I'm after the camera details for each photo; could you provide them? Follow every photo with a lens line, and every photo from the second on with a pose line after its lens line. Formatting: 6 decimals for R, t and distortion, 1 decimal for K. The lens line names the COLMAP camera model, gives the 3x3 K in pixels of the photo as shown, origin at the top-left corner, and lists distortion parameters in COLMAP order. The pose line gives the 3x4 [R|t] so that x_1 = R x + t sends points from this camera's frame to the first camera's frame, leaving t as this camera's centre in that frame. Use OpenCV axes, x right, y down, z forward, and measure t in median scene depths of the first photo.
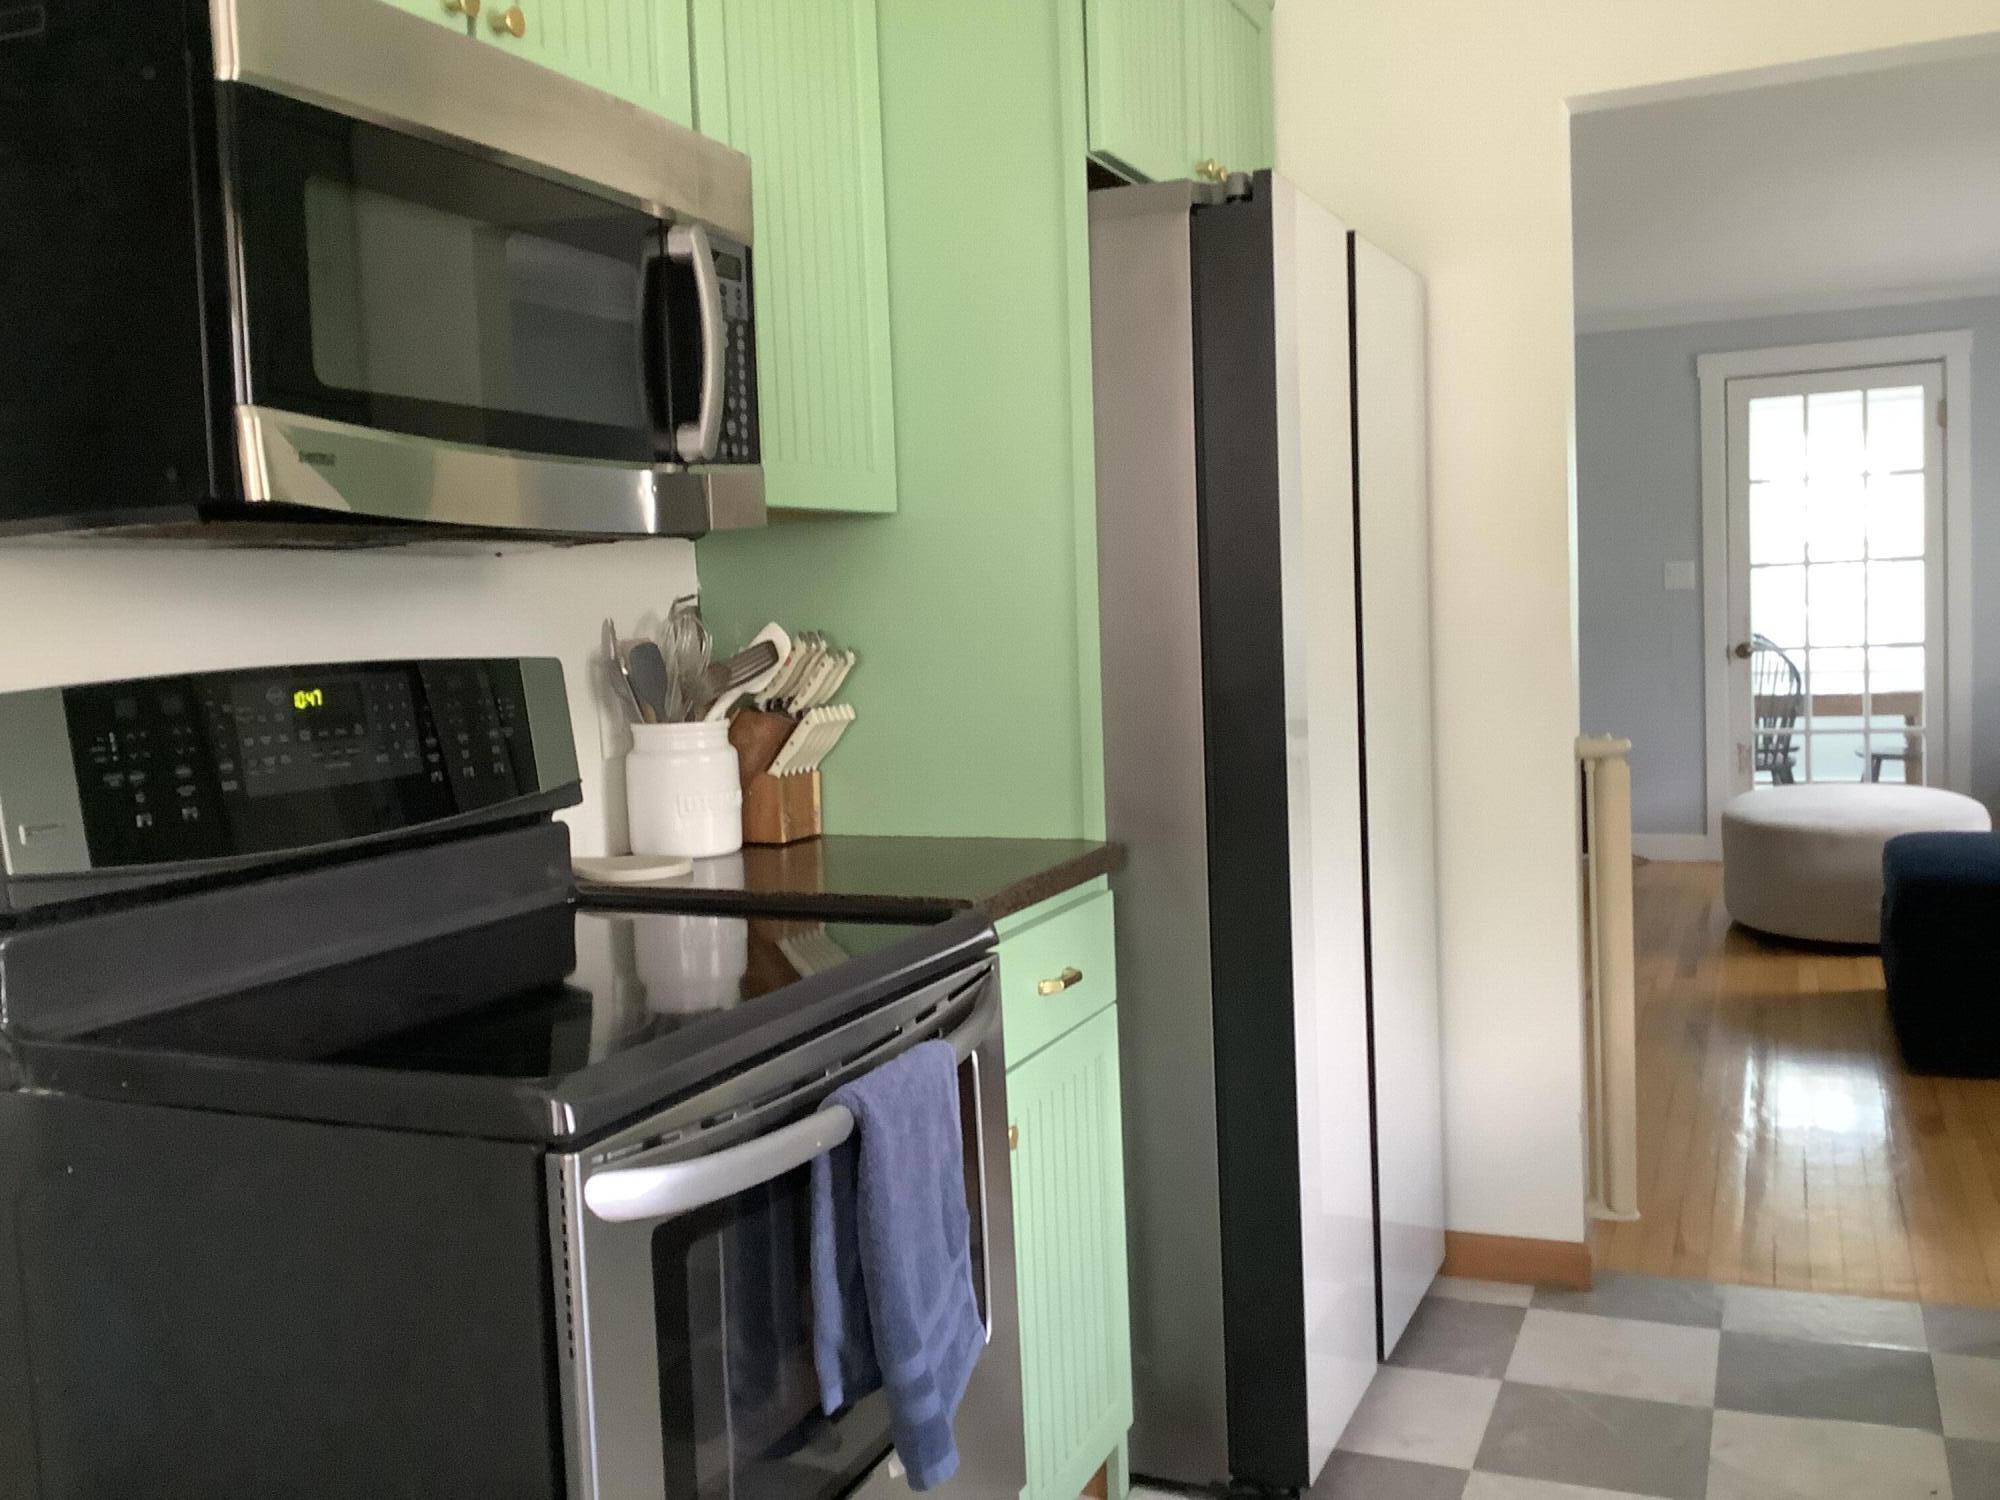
lens RADIAL K [[1808.2, 0, 1004.3], [0, 1808.2, 737.9], [0, 0, 1]] dist [0.111320, -0.223442]
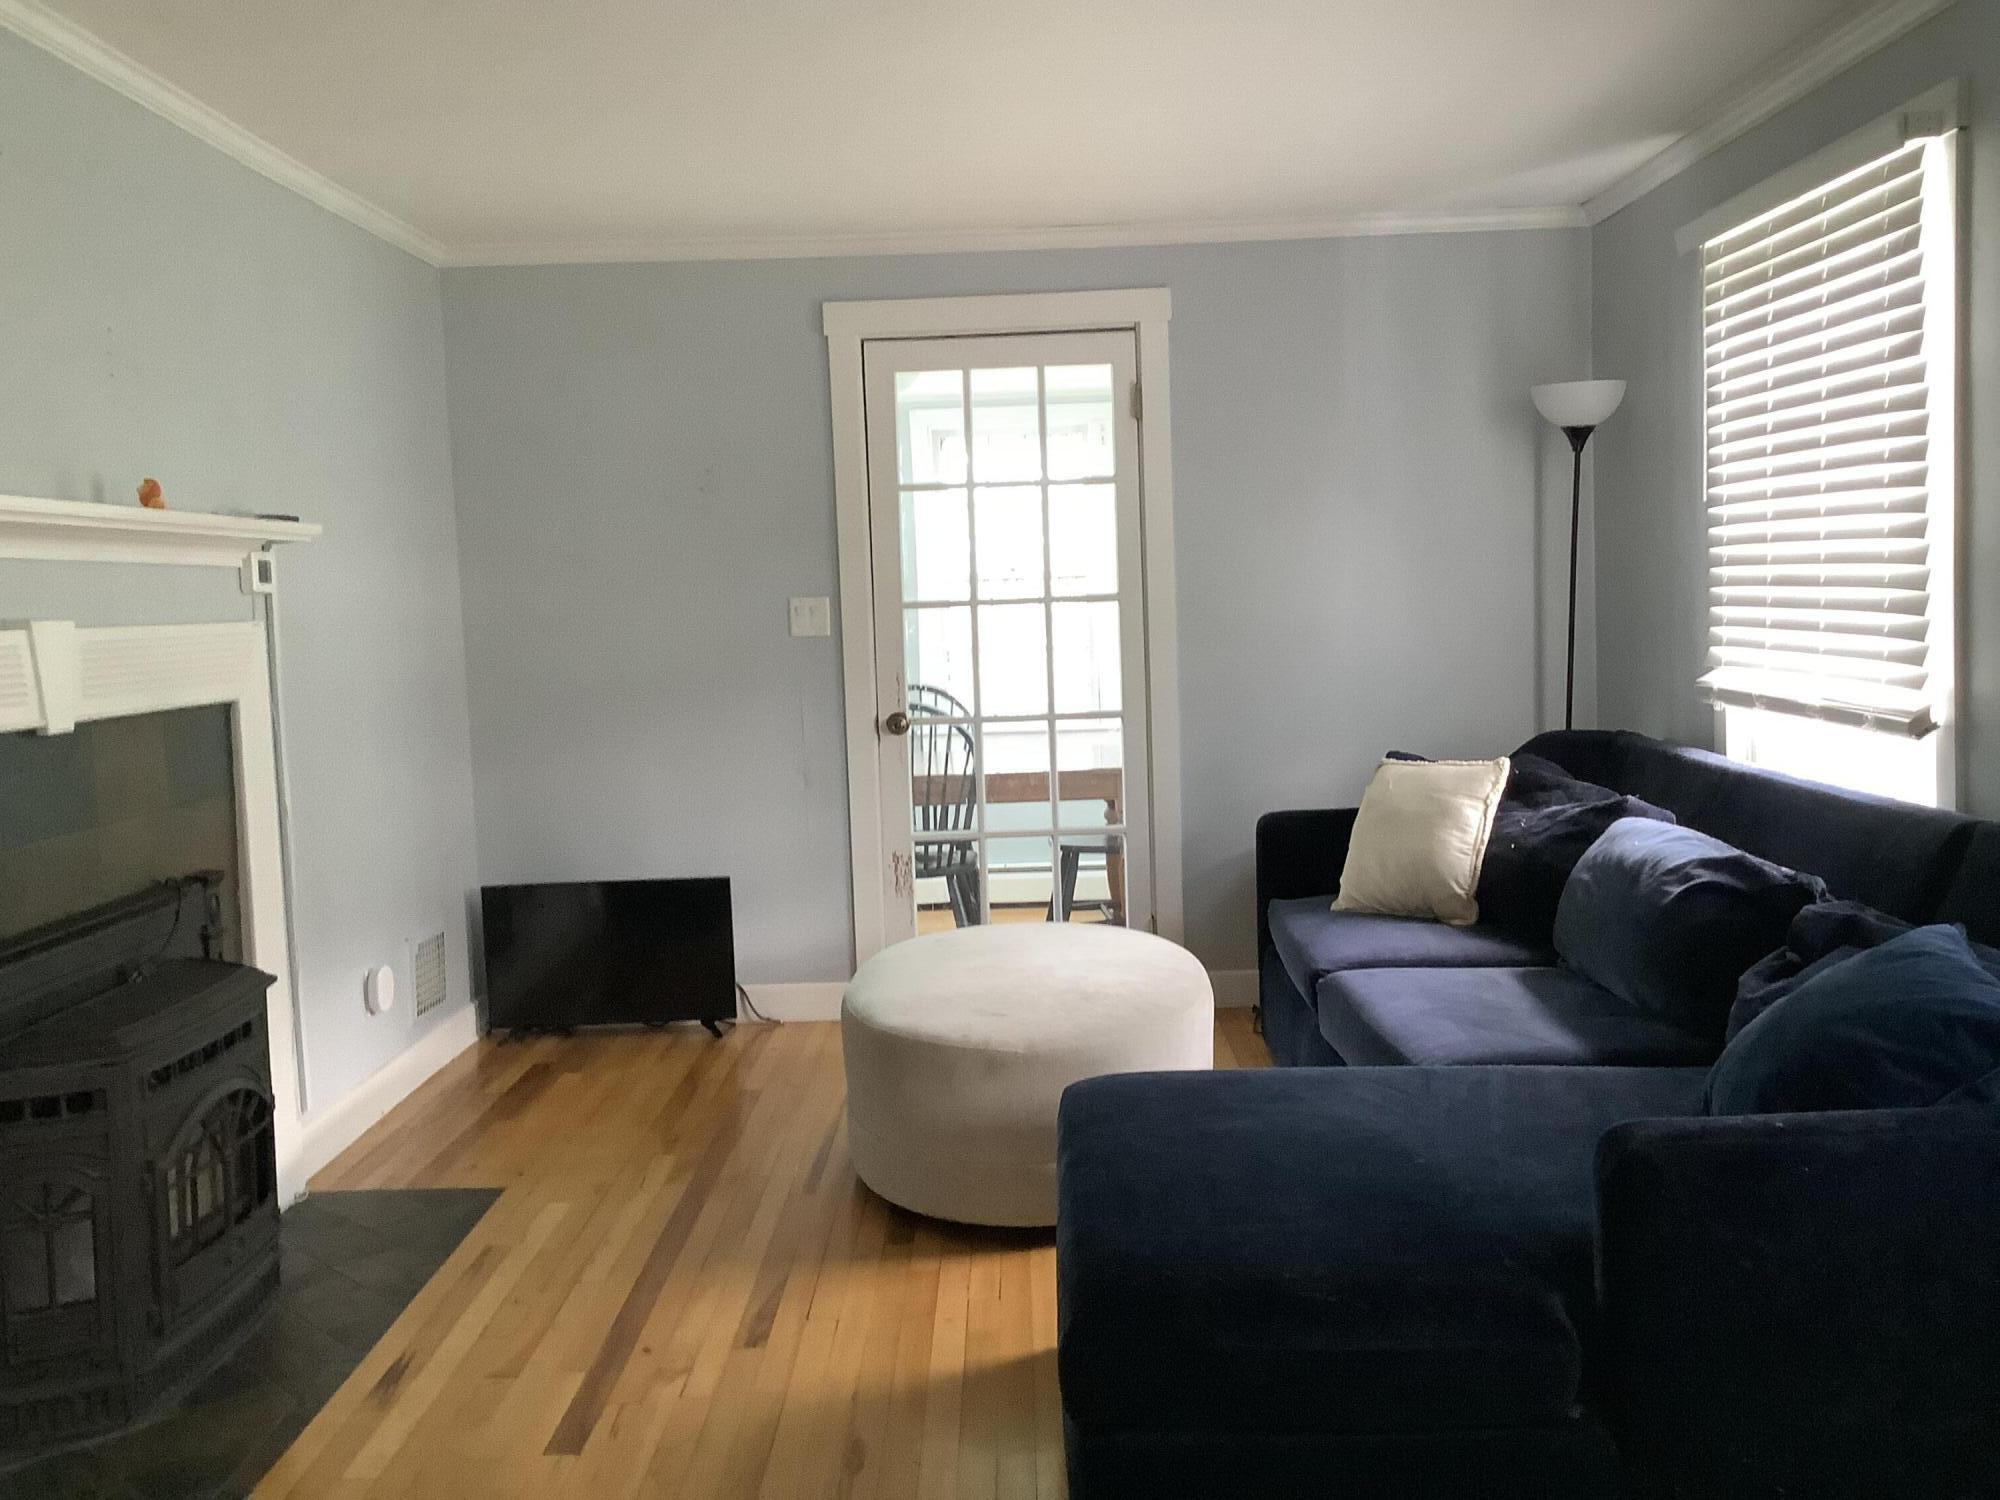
lens RADIAL K [[1808.2, 0, 1004.3], [0, 1808.2, 737.9], [0, 0, 1]] dist [0.111320, -0.223442]
pose [[0.924860, -0.025891, 0.379426, 0.529492], [0.028288, 0.999600, -0.000745, -0.121736], [-0.379254, 0.011422, 0.925222, 1.002695]]
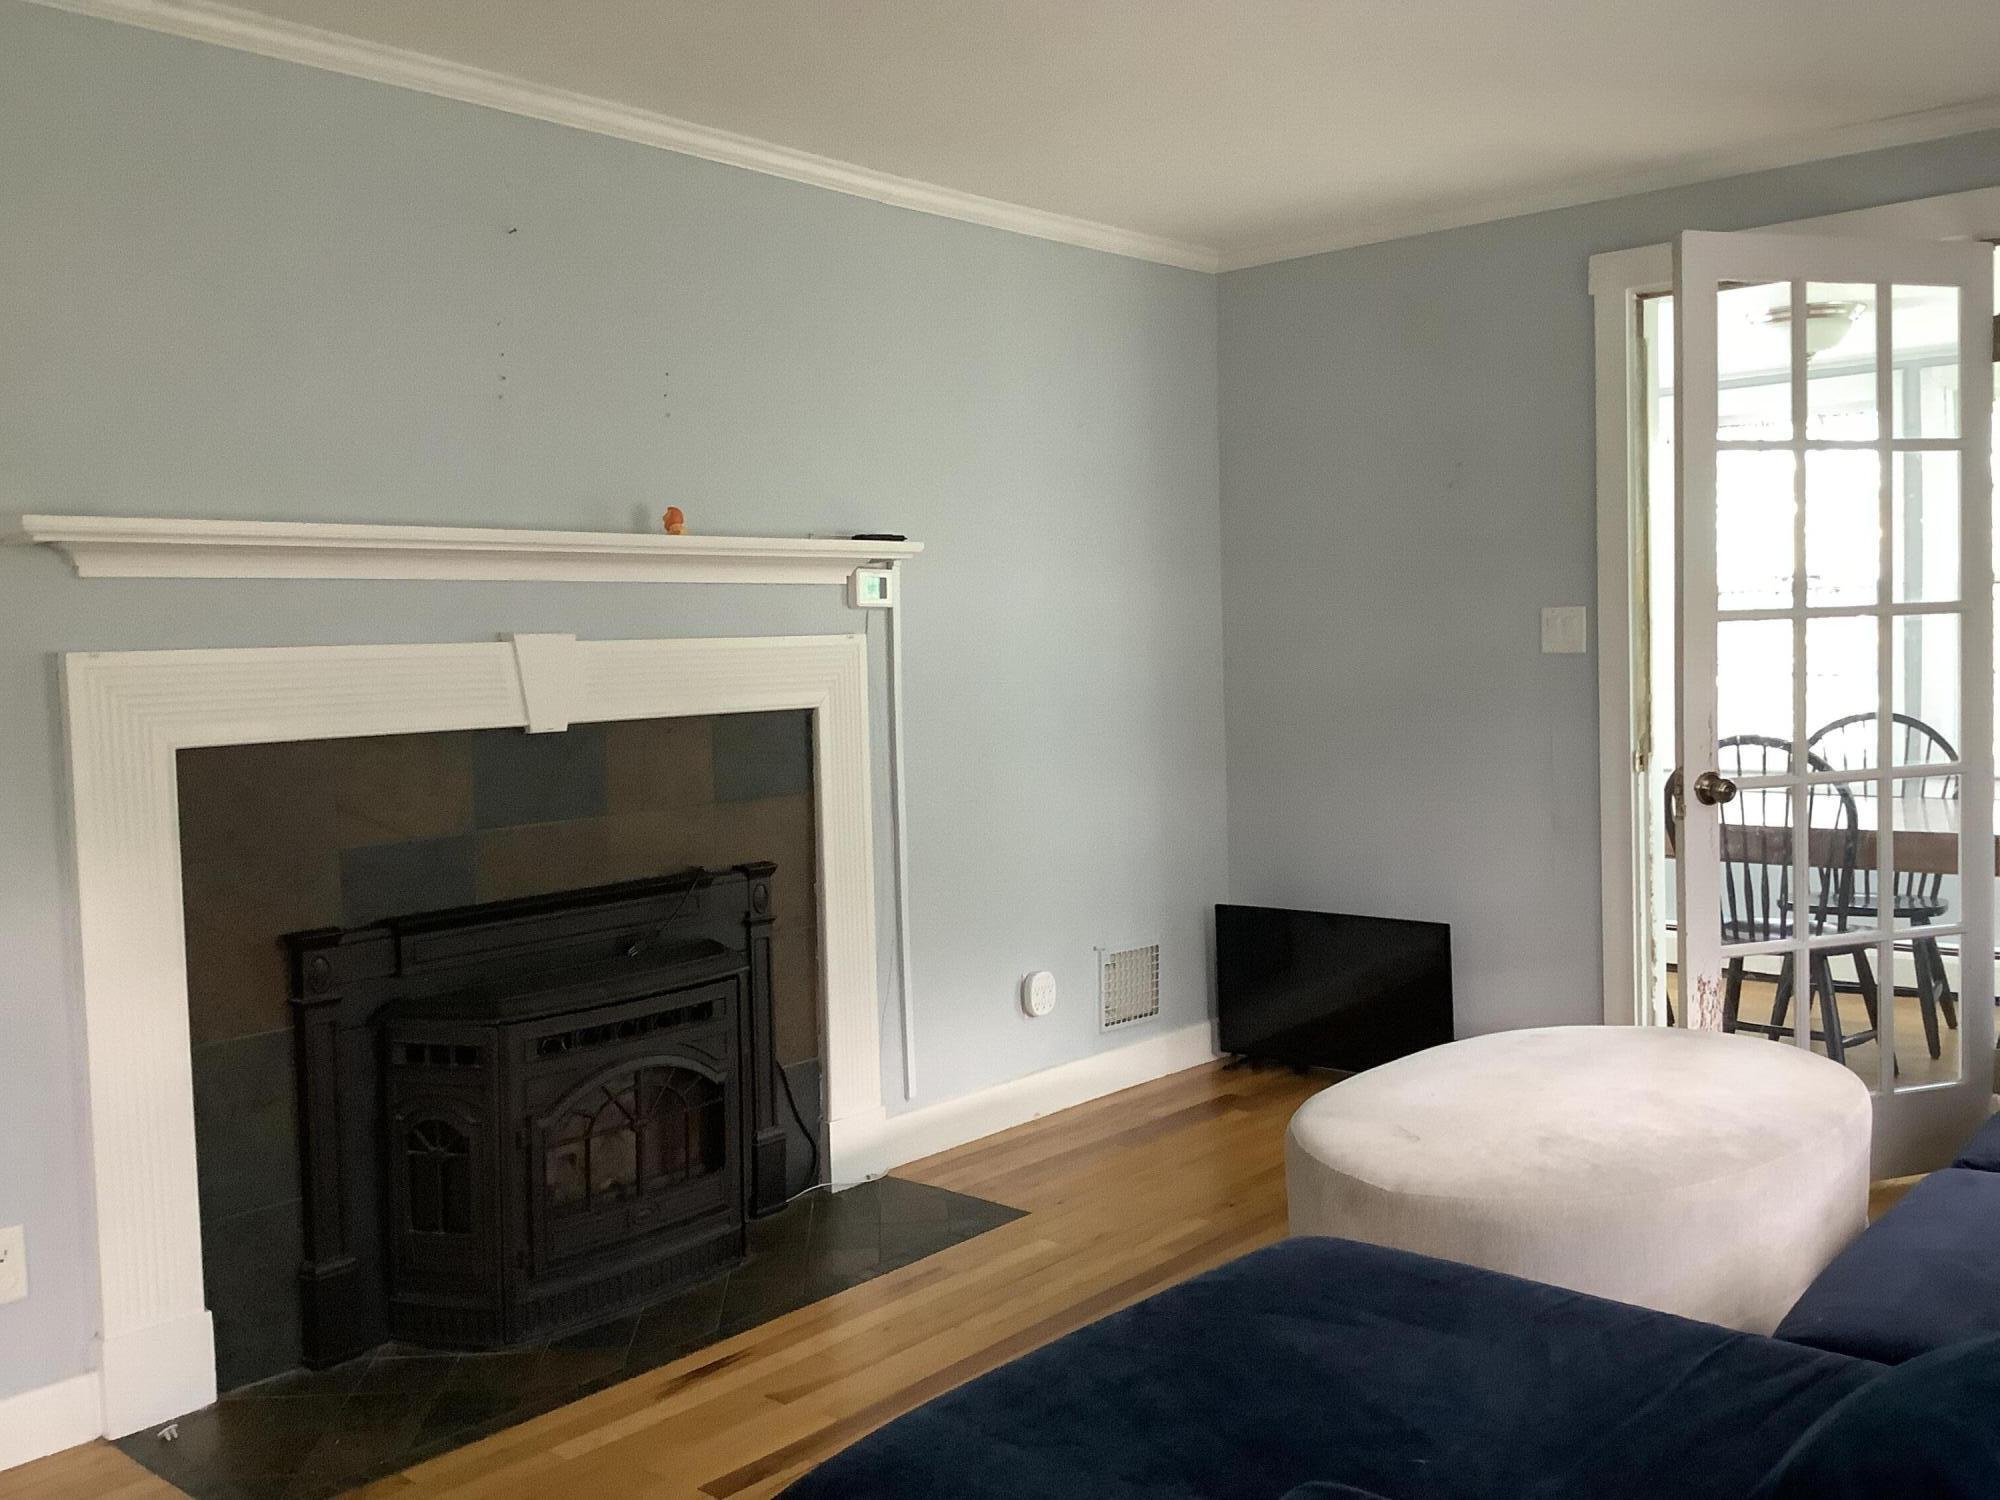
lens RADIAL K [[1808.2, 0, 1004.3], [0, 1808.2, 737.9], [0, 0, 1]] dist [0.111320, -0.223442]
pose [[0.948761, 0.025268, -0.314984, 1.173280], [-0.027421, 0.999621, -0.002405, -0.144998], [0.314804, 0.010919, 0.949094, 1.154876]]
